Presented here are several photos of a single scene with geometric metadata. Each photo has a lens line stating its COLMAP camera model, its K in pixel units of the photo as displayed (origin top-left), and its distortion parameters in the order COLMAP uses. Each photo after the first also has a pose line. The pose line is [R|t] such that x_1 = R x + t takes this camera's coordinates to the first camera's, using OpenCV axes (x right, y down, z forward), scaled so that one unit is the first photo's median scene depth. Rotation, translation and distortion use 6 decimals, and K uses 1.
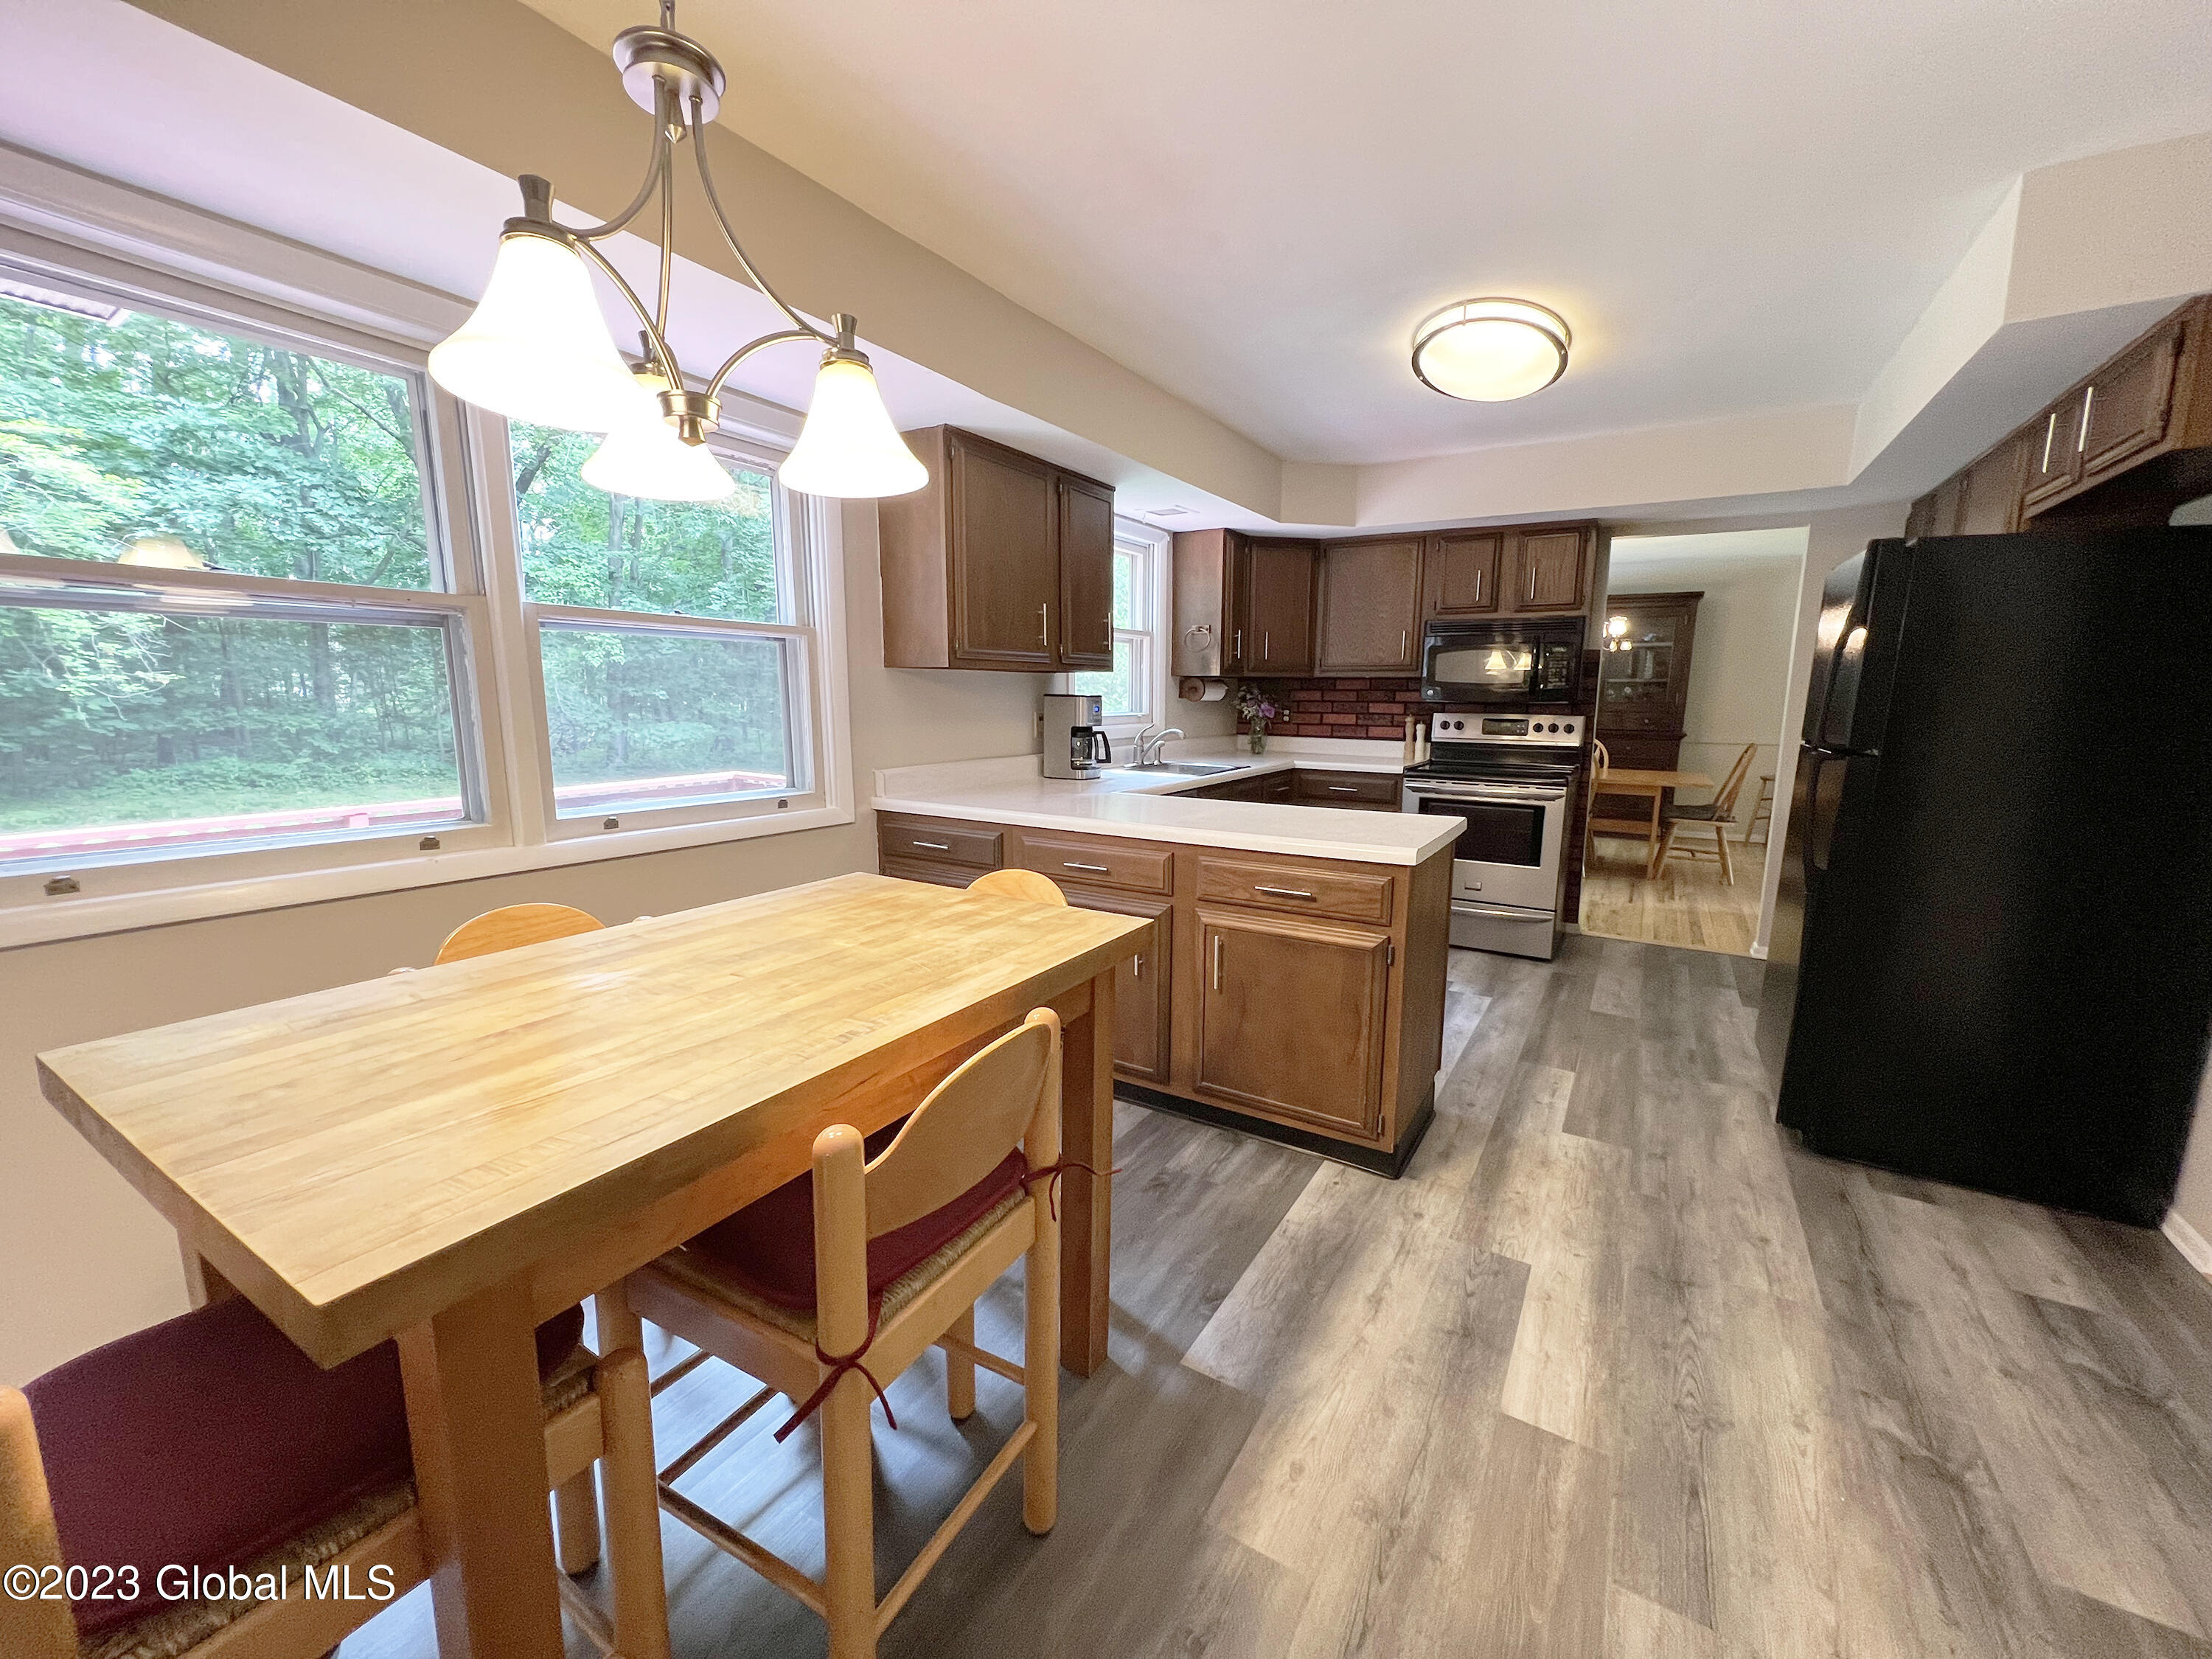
lens RADIAL K [[893.3, 0, 1105.6], [0, 893.3, 836.1], [0, 0, 1]] dist [0.002341, 0.000336]
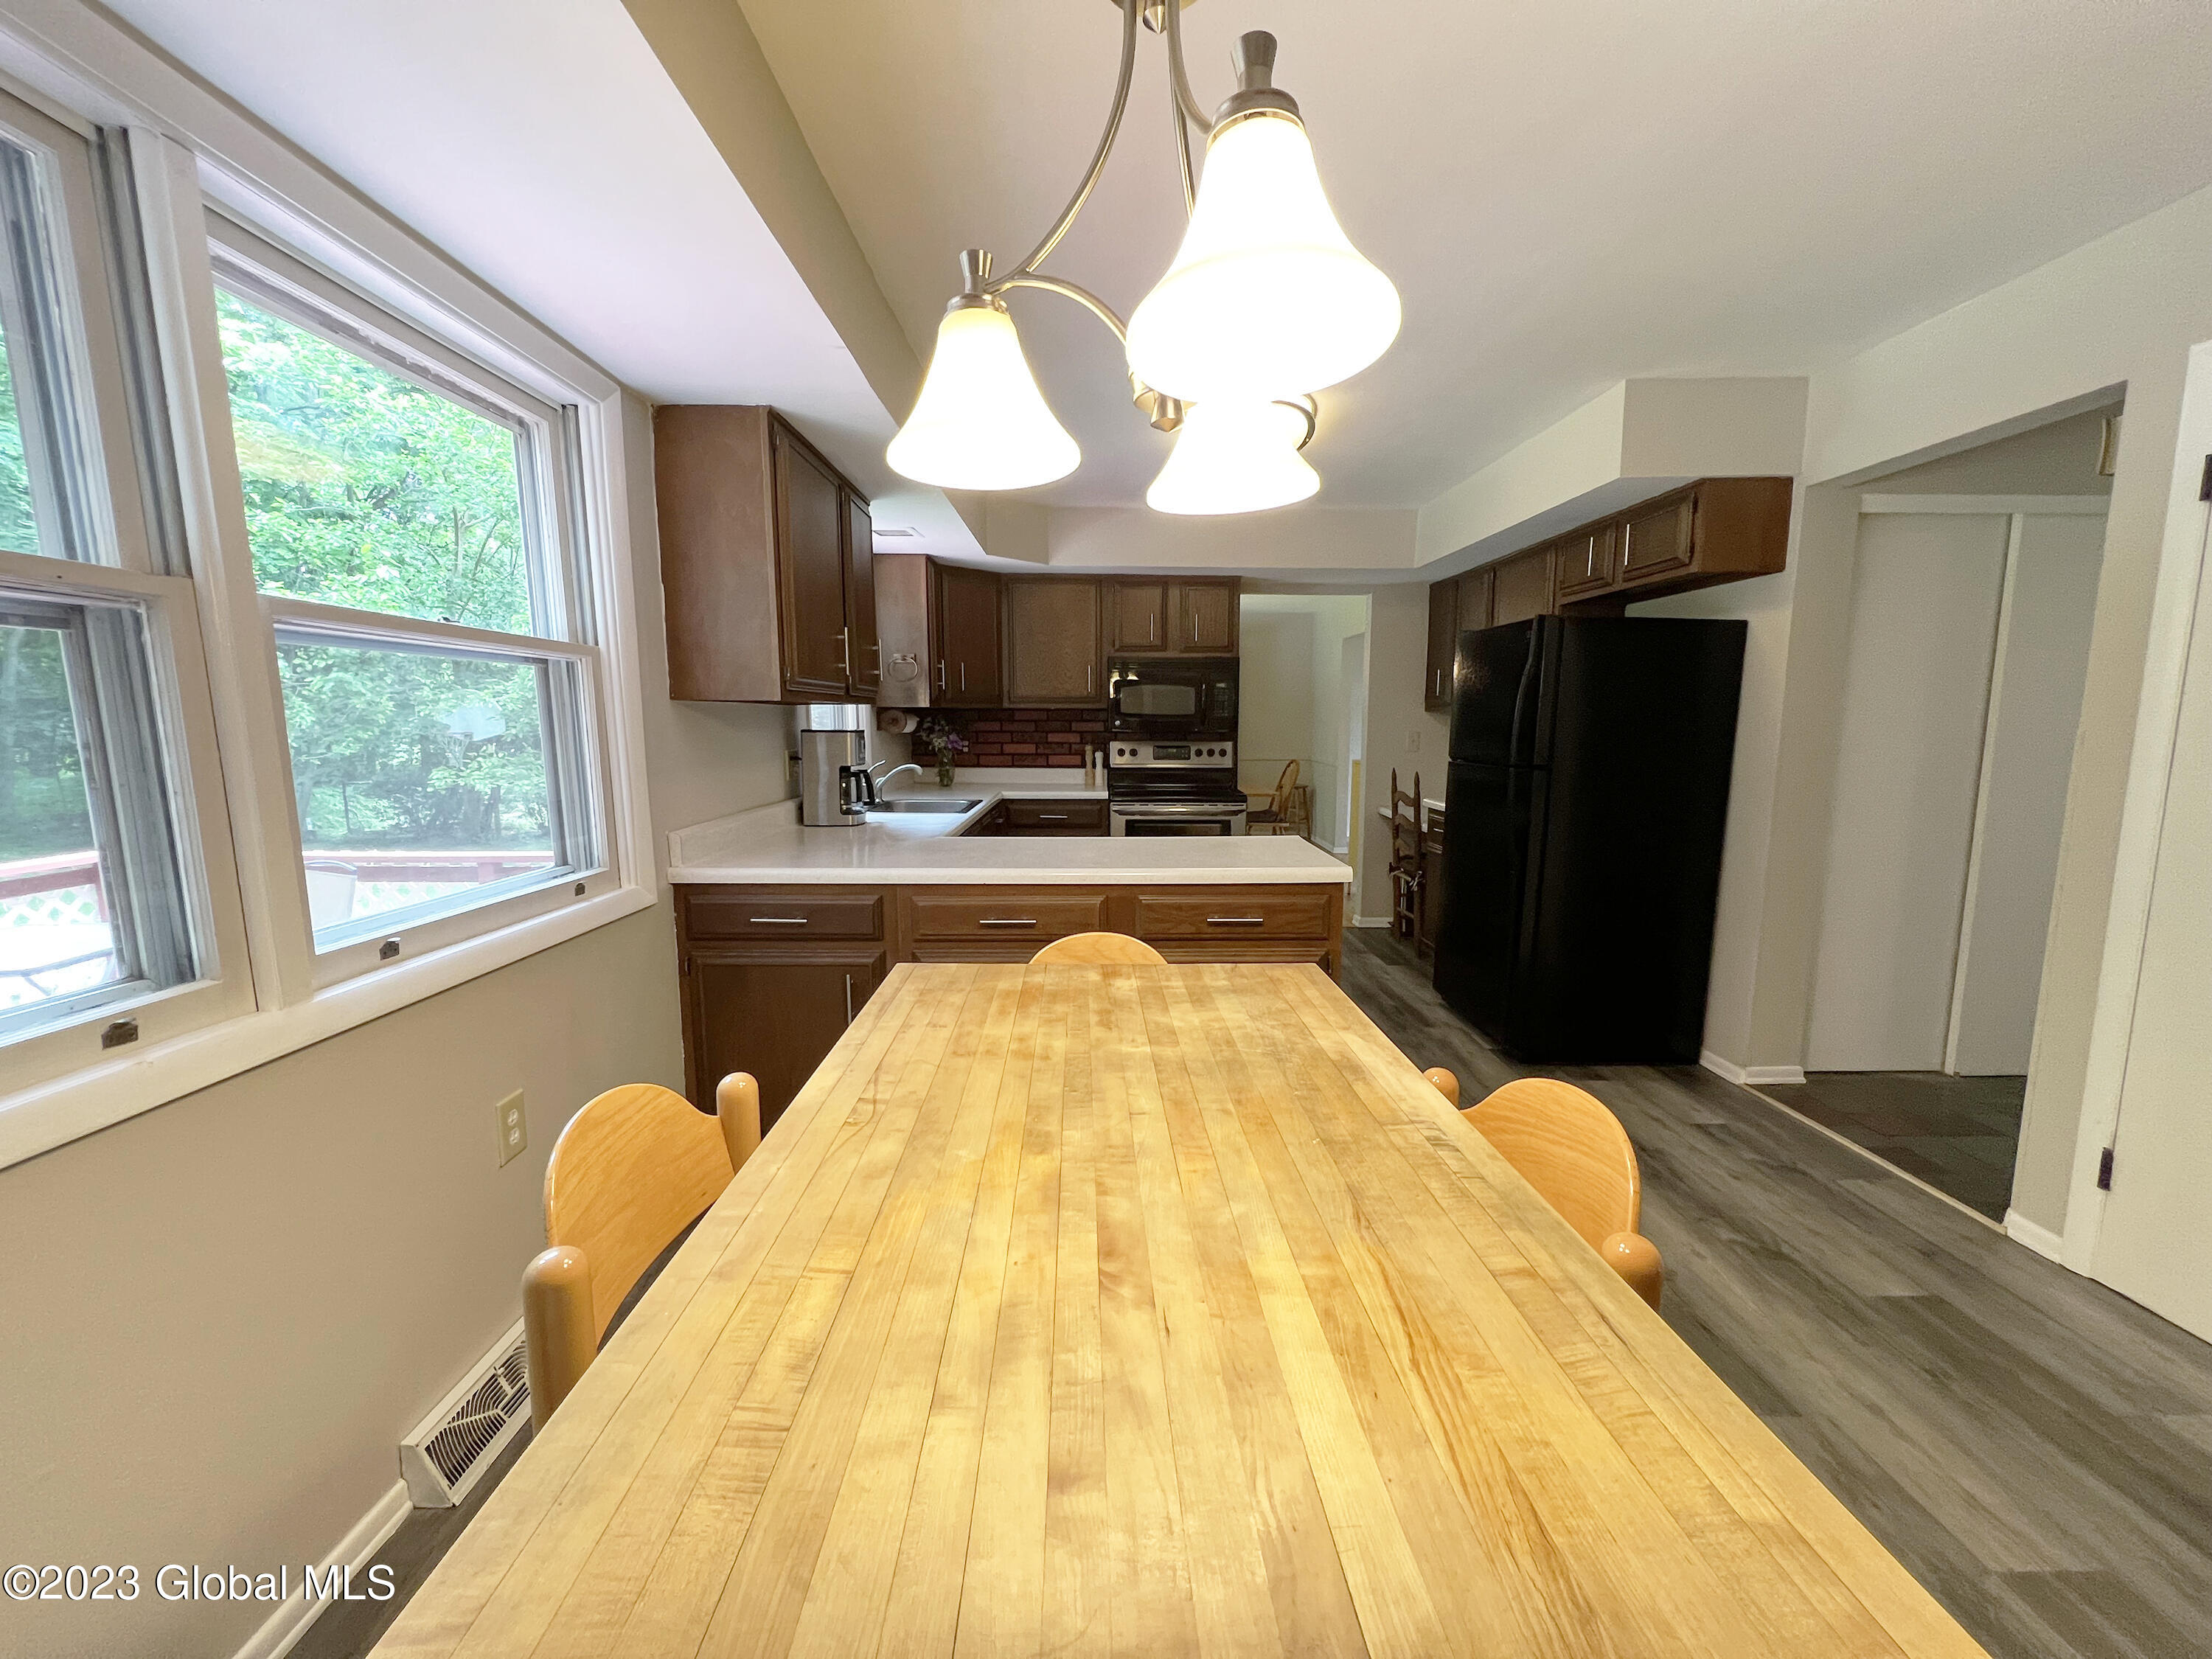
lens RADIAL K [[892.4, 0, 1116.3], [0, 892.4, 832.4], [0, 0, 1]] dist [-0.000980, -0.000199]
pose [[0.838681, -0.074213, 0.539543, -0.381584], [0.091384, 0.995803, -0.005080, -0.038350], [-0.536901, 0.053566, 0.841943, 0.163263]]
